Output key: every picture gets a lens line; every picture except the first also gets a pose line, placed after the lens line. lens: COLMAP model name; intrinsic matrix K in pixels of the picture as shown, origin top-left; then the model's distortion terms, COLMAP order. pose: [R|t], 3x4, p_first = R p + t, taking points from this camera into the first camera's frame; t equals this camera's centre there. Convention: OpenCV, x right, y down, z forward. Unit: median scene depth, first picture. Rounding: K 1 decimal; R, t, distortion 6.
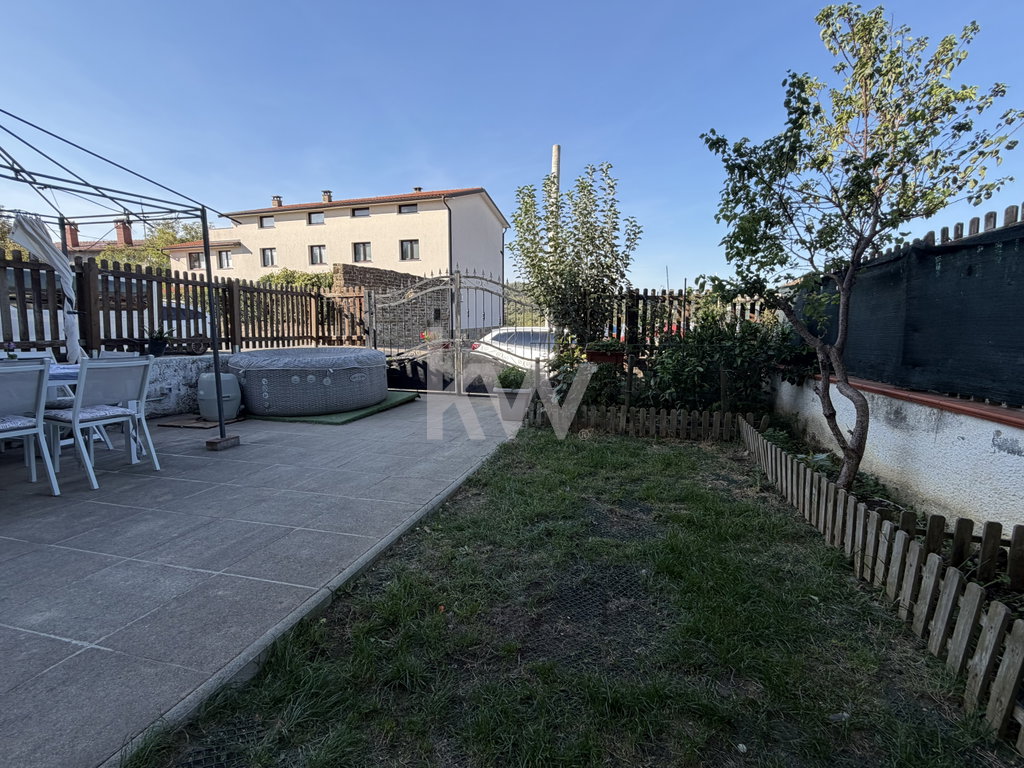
lens RADIAL K [[472.9, 0, 513.4], [0, 472.9, 381.3], [0, 0, 1]] dist [-0.001285, -0.000783]
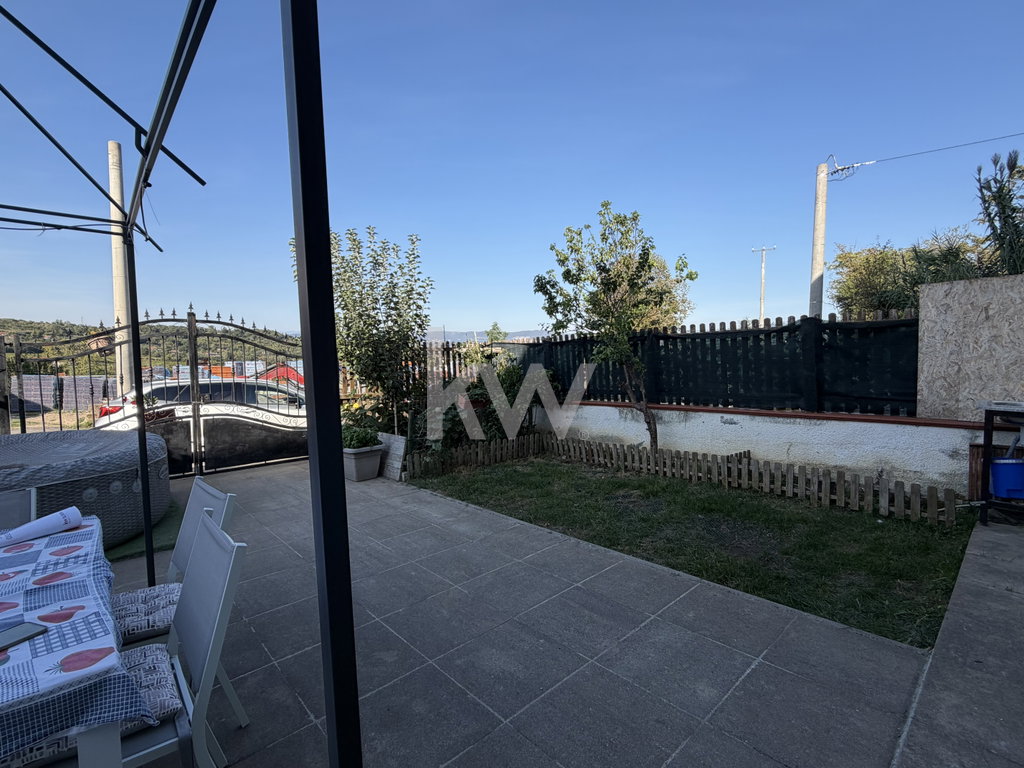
lens RADIAL K [[472.9, 0, 510.0], [0, 472.9, 381.9], [0, 0, 1]] dist [-0.001285, -0.000783]
pose [[0.552742, -0.063388, 0.830938, -1.493666], [0.119669, 0.992806, -0.003868, -0.180202], [-0.824716, 0.101575, 0.556351, 0.492252]]
